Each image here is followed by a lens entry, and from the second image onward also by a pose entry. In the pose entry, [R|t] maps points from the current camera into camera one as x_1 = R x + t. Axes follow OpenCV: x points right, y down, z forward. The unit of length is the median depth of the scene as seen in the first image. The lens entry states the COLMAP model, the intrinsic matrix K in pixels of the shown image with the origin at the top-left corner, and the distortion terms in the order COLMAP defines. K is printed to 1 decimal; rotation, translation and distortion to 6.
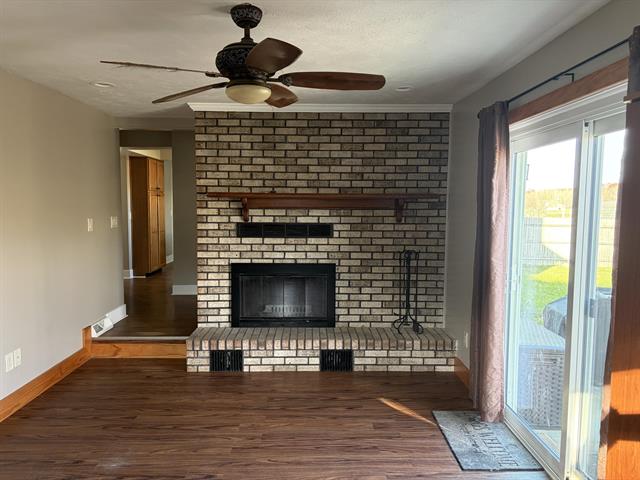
lens RADIAL K [[495.3, 0, 320.4], [0, 495.3, 240.9], [0, 0, 1]] dist [0.097240, -0.041473]
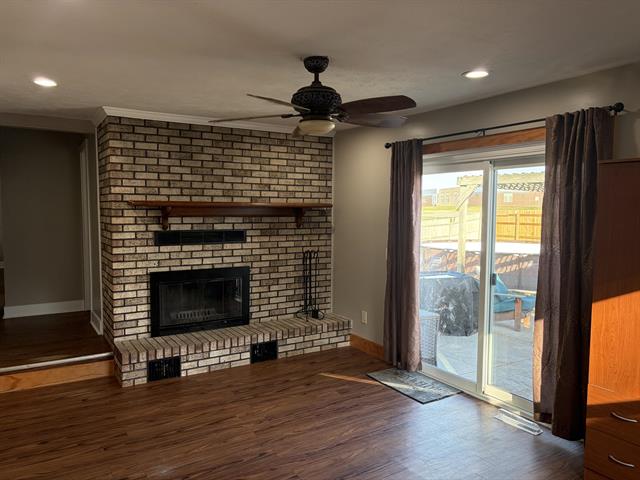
lens RADIAL K [[495.3, 0, 319.2], [0, 495.3, 240.7], [0, 0, 1]] dist [0.097240, -0.041473]
pose [[0.854468, -0.036264, 0.518237, -0.412716], [0.040223, 0.999184, 0.003598, -0.008176], [-0.517945, 0.017770, 0.855229, -0.025766]]
